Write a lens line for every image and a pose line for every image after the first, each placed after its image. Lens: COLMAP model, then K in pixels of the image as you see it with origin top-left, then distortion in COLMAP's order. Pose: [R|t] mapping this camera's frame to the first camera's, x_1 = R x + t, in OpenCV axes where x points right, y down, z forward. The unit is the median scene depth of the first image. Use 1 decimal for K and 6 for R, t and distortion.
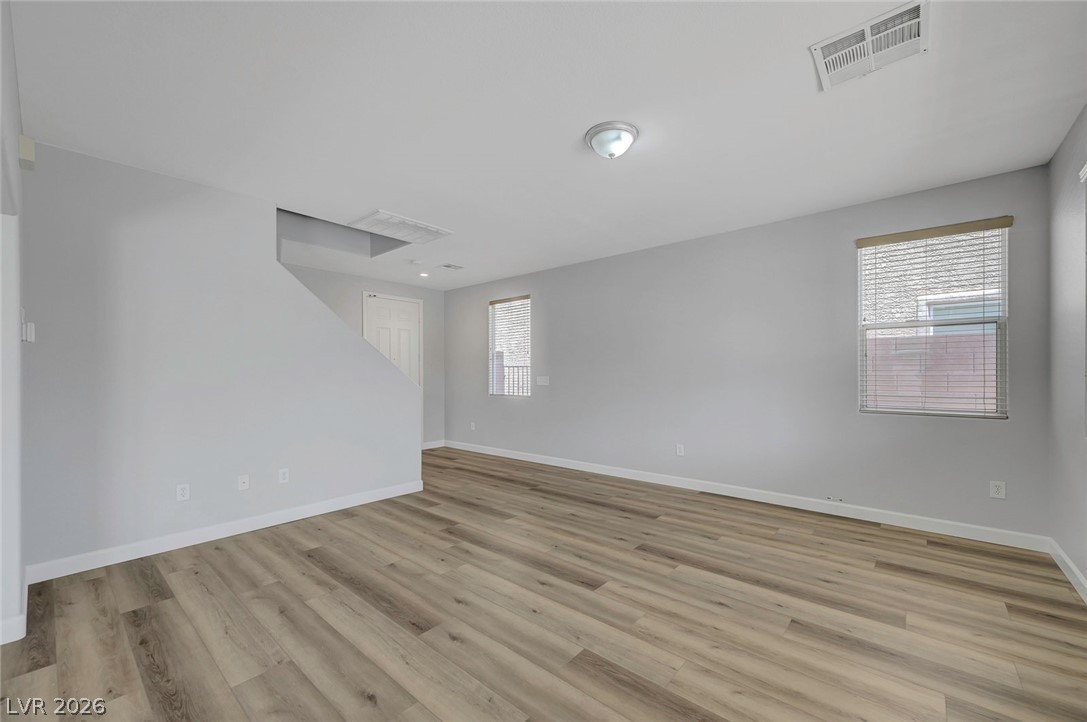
lens RADIAL K [[434.3, 0, 542.6], [0, 434.3, 370.0], [0, 0, 1]] dist [0.000043, 0.000631]
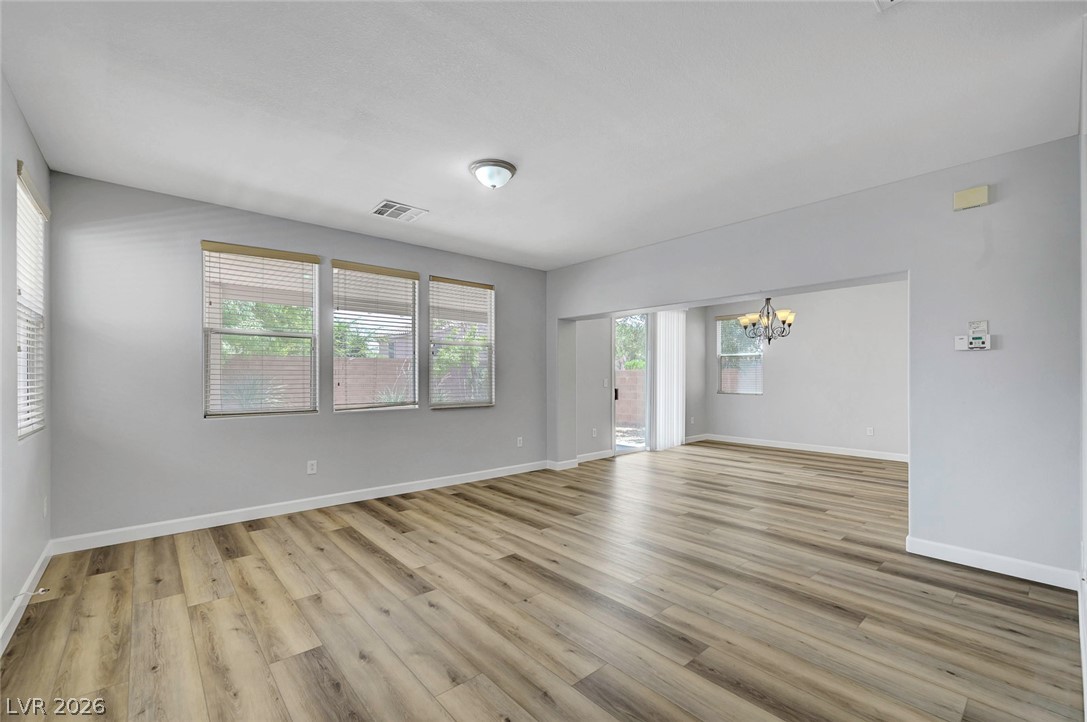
lens RADIAL K [[458.5, 0, 548.2], [0, 458.5, 371.1], [0, 0, 1]] dist [0.000712, 0.000222]
pose [[-0.991063, 0.005084, 0.133296, -0.120043], [0.003135, 0.999885, -0.014821, 0.009628], [-0.133356, -0.014271, -0.990965, 1.817827]]
